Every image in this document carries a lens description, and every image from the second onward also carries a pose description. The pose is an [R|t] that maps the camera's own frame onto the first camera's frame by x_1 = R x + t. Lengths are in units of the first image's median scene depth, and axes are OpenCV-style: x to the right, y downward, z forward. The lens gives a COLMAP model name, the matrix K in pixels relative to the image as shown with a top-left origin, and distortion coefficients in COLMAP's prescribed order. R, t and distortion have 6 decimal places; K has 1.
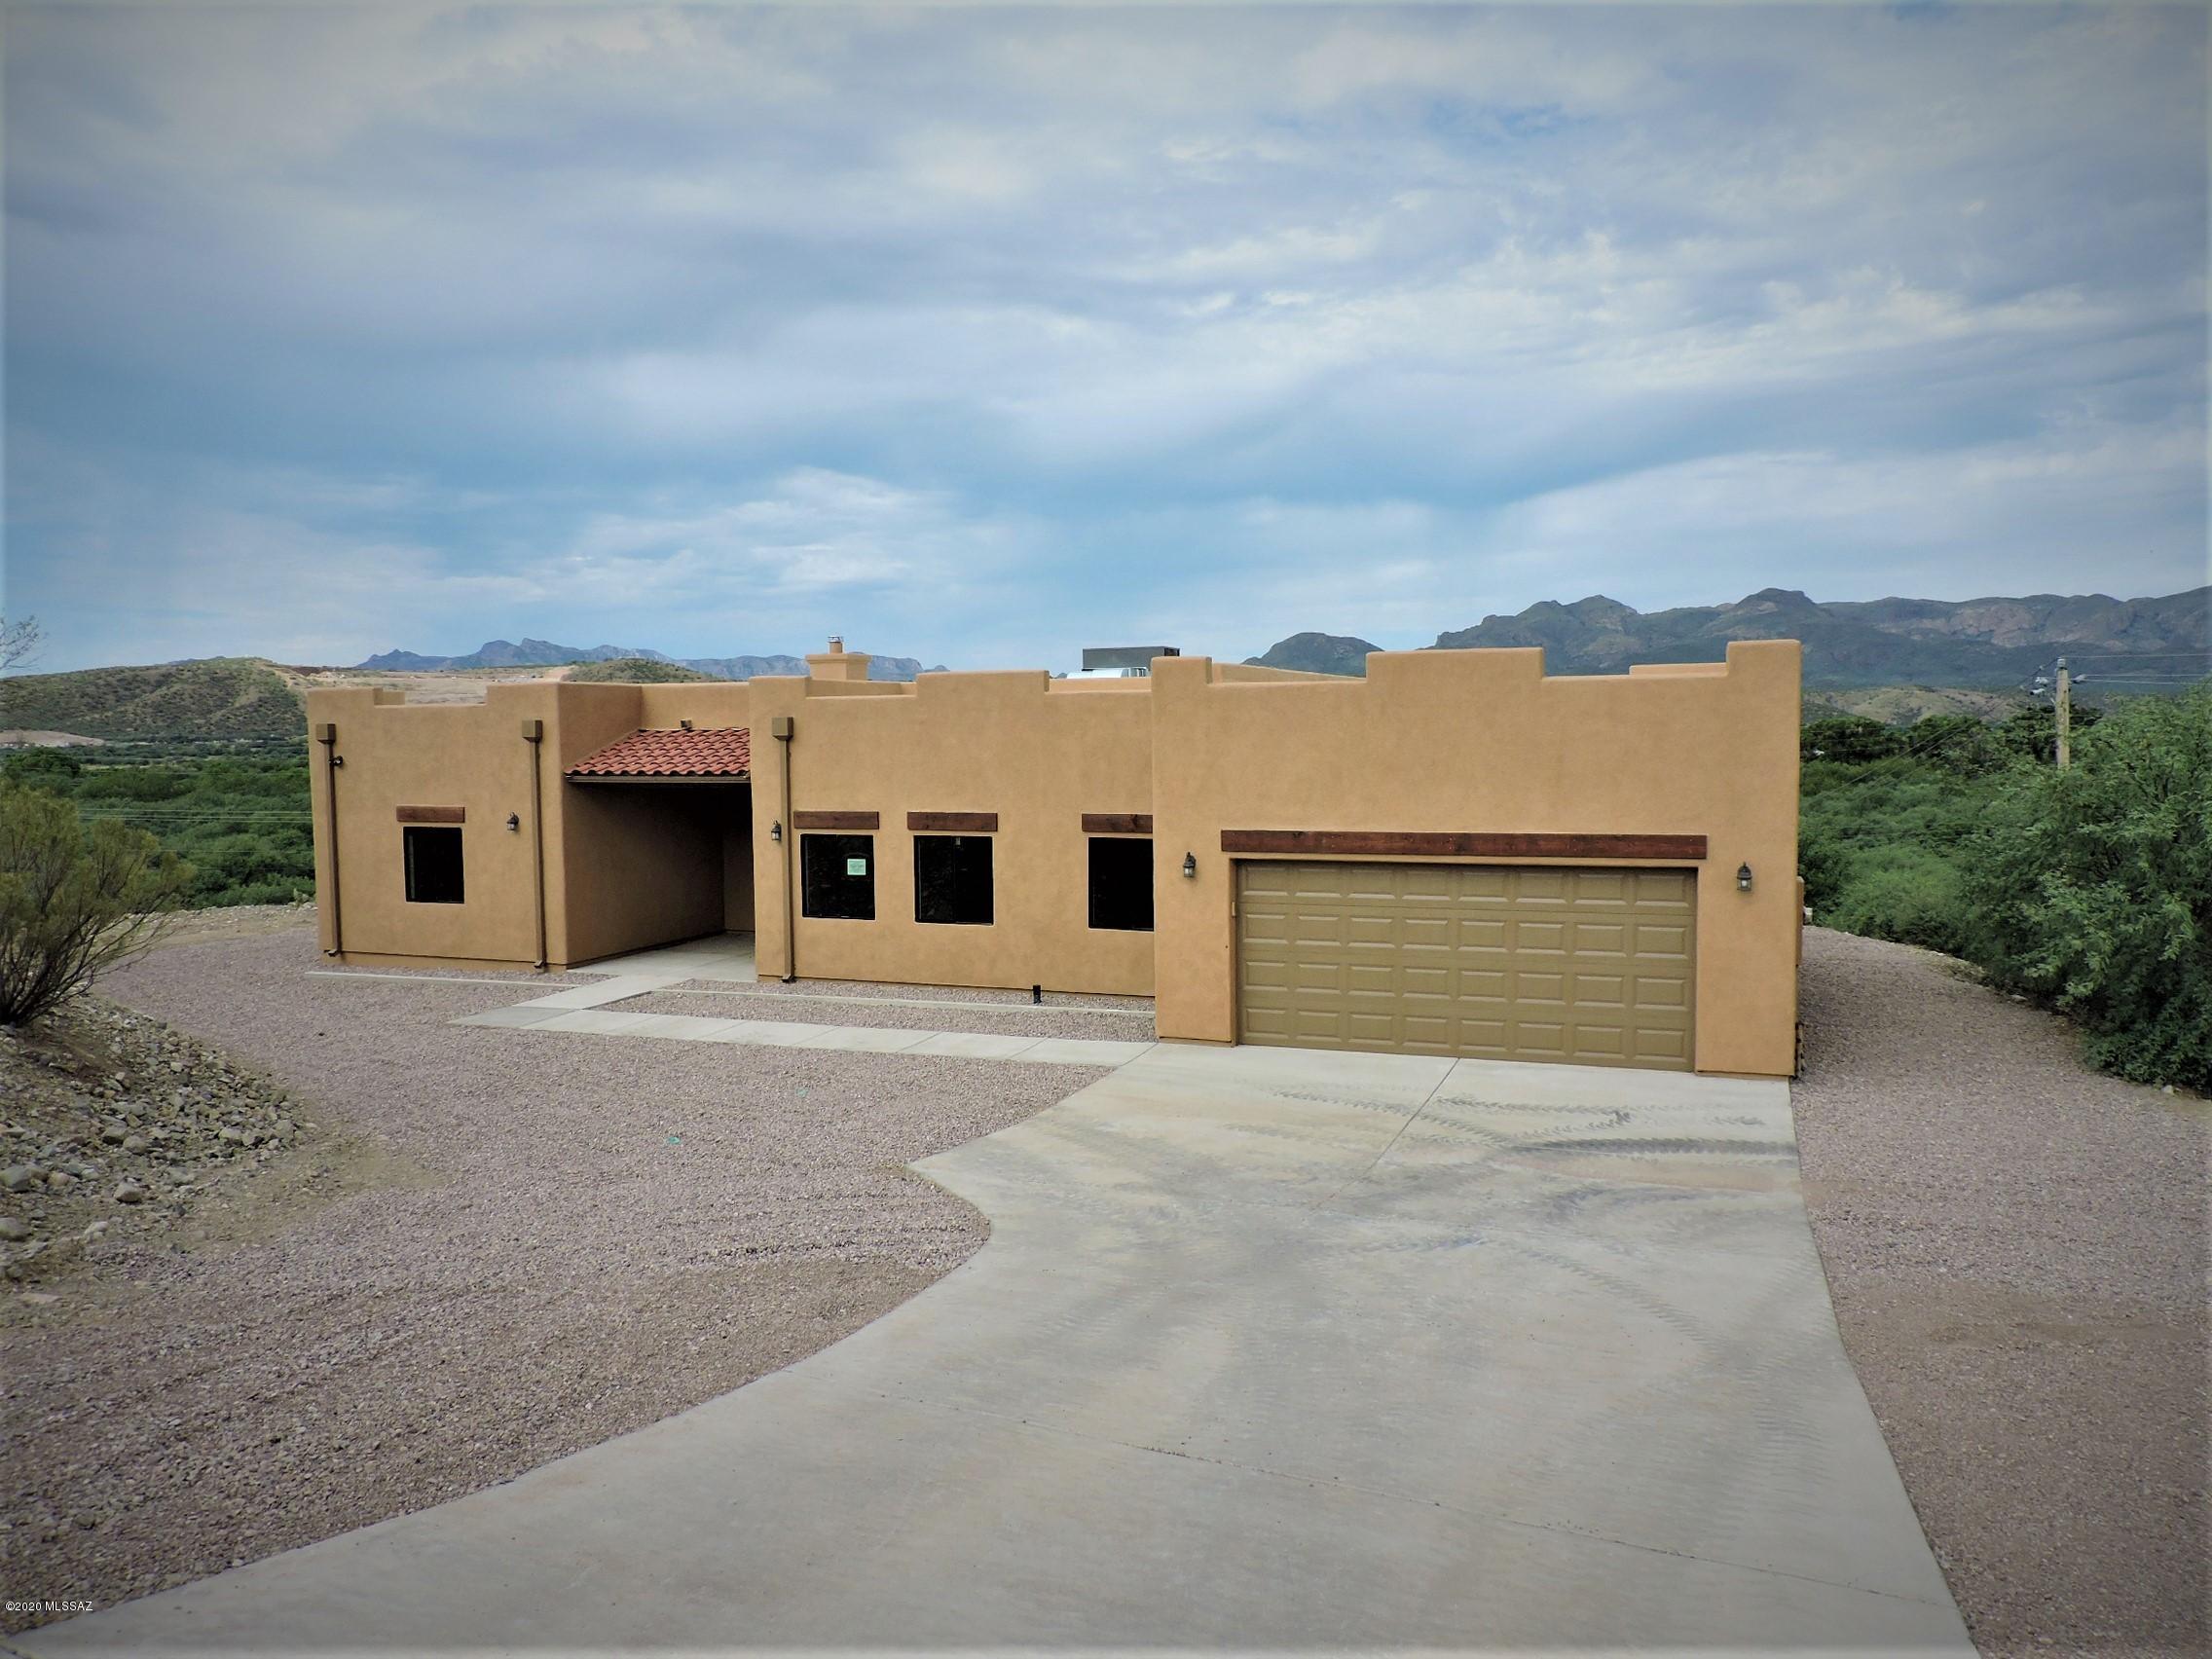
lens RADIAL K [[1575.0, 0, 1106.0], [0, 1575.0, 829.5], [0, 0, 1]] dist [-0.012905, 0.005879]
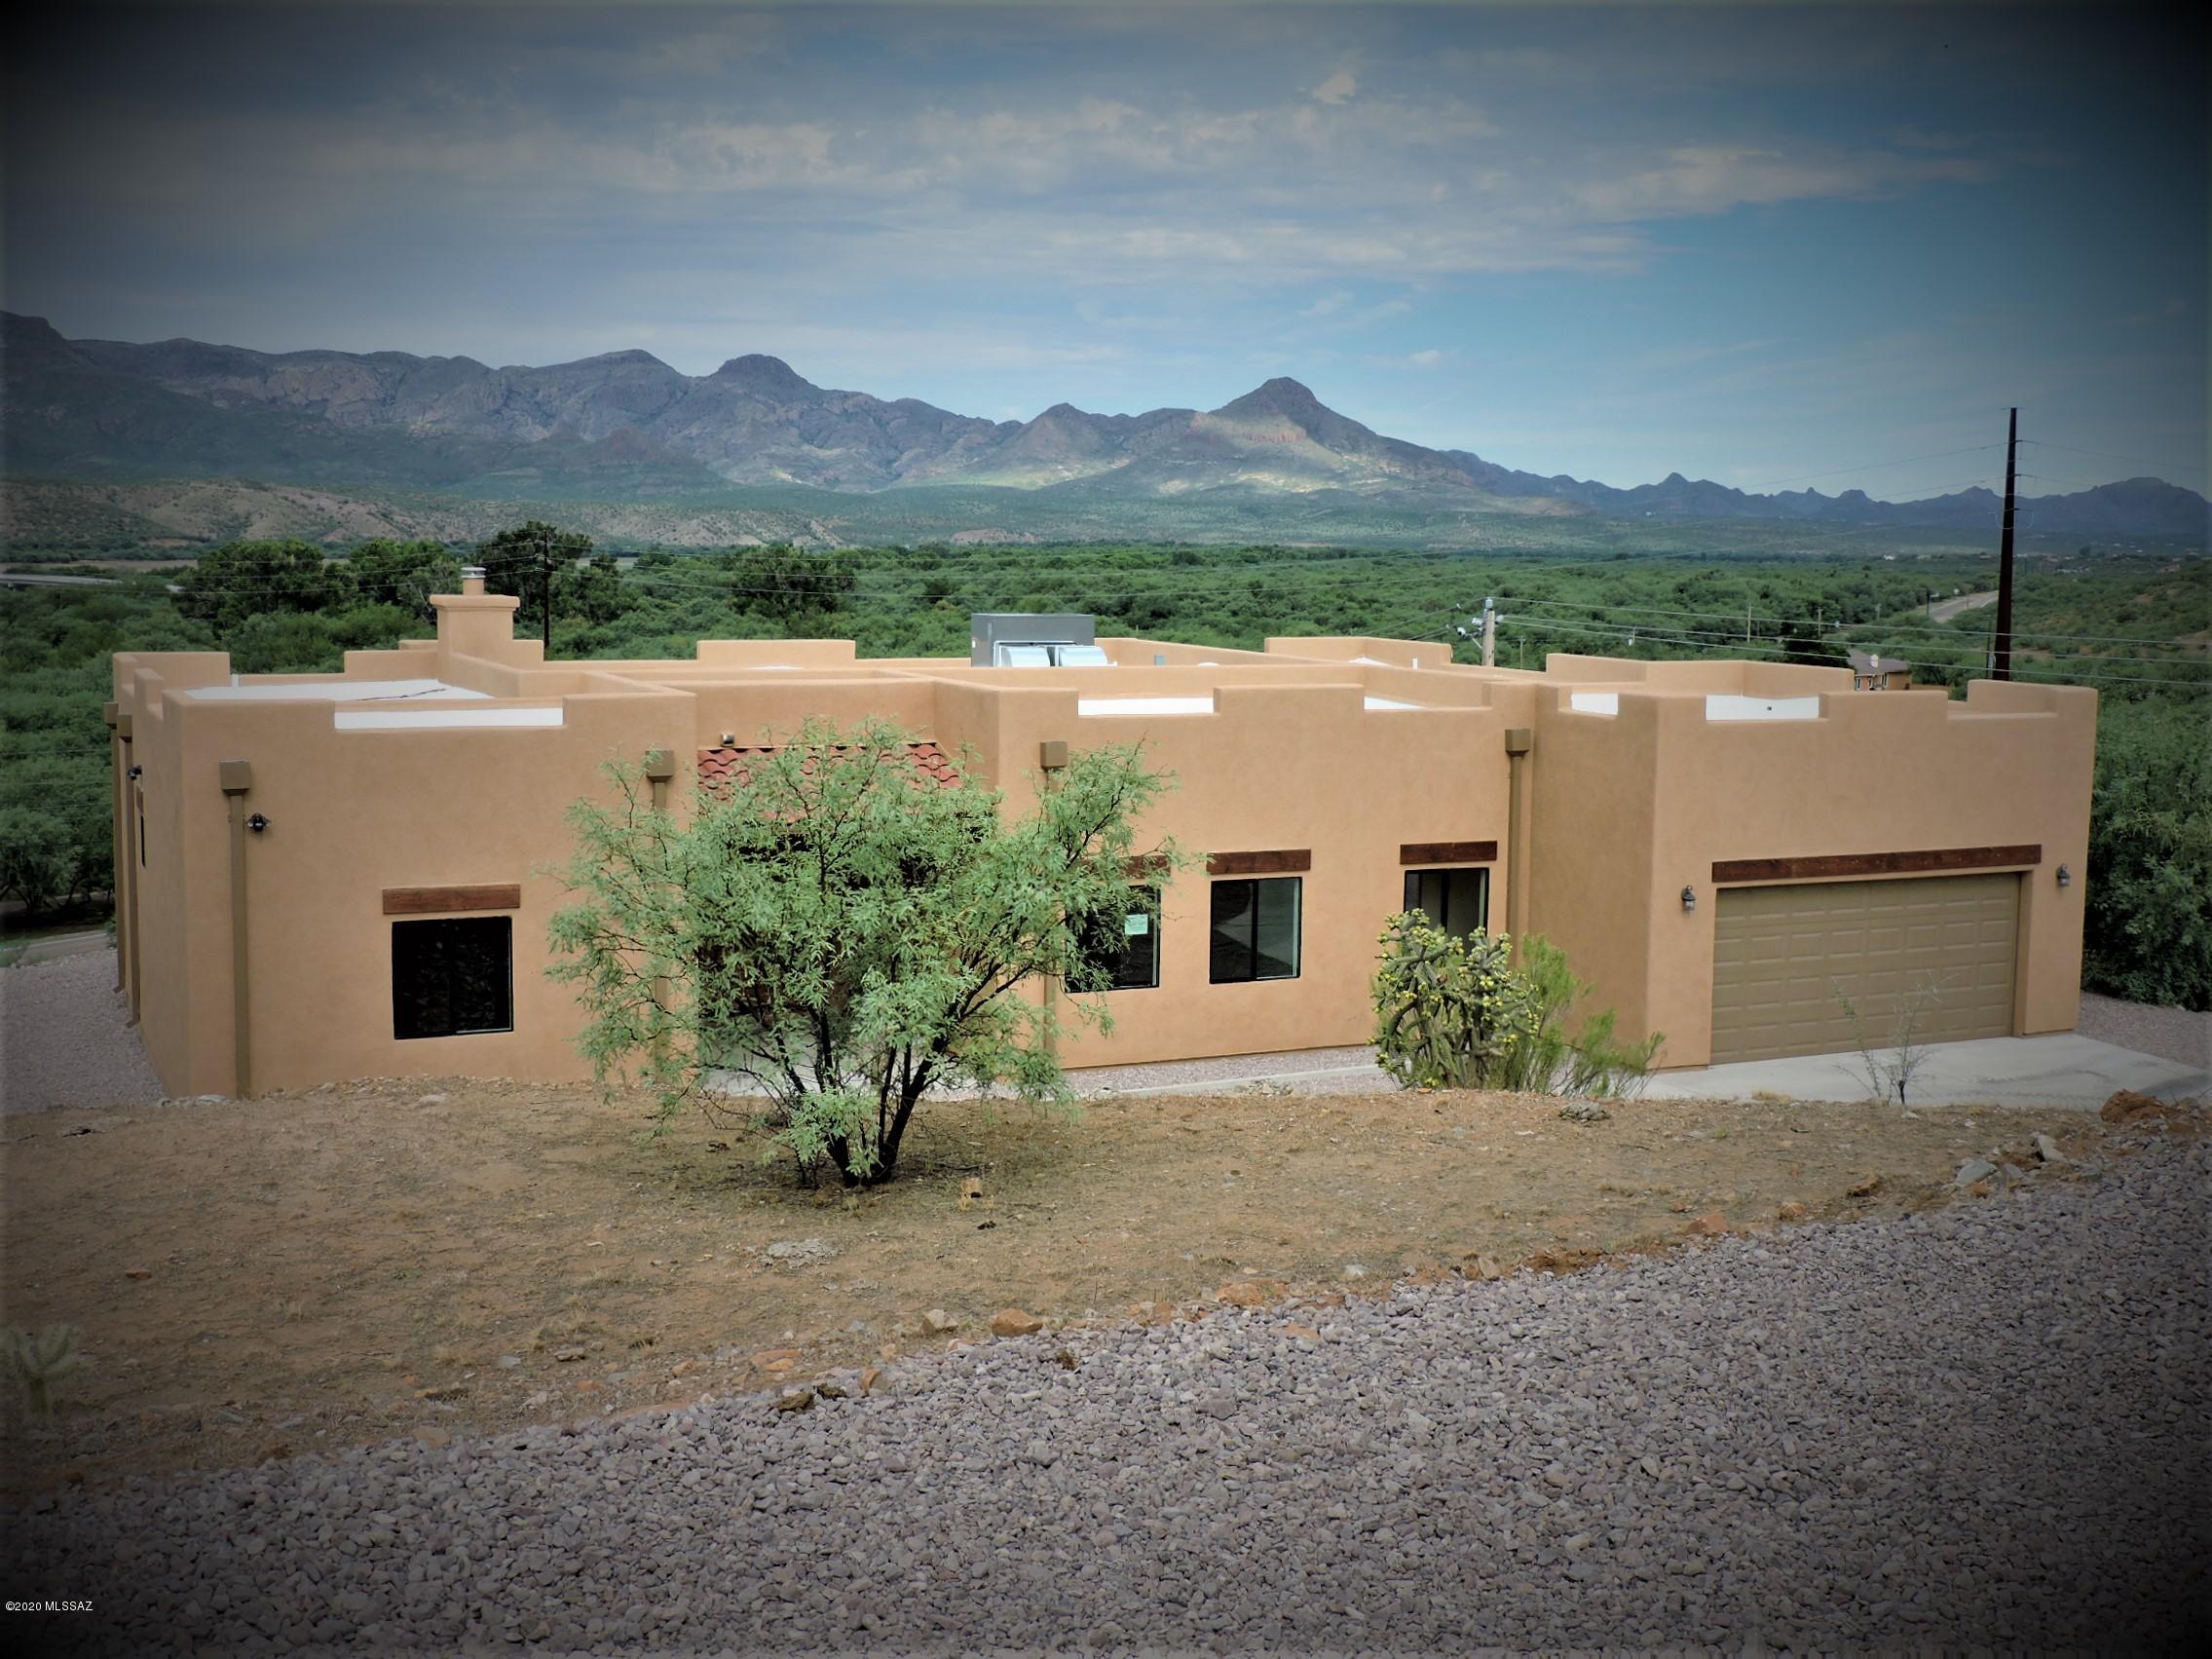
lens RADIAL K [[2561.4, 0, 1106.0], [0, 2561.4, 829.5], [0, 0, 1]] dist [-0.015907, -0.019339]
pose [[0.685857, -0.061425, 0.725140, -1.204451], [0.025190, 0.997838, 0.060700, -0.113109], [-0.727301, -0.023365, 0.685921, 0.120591]]
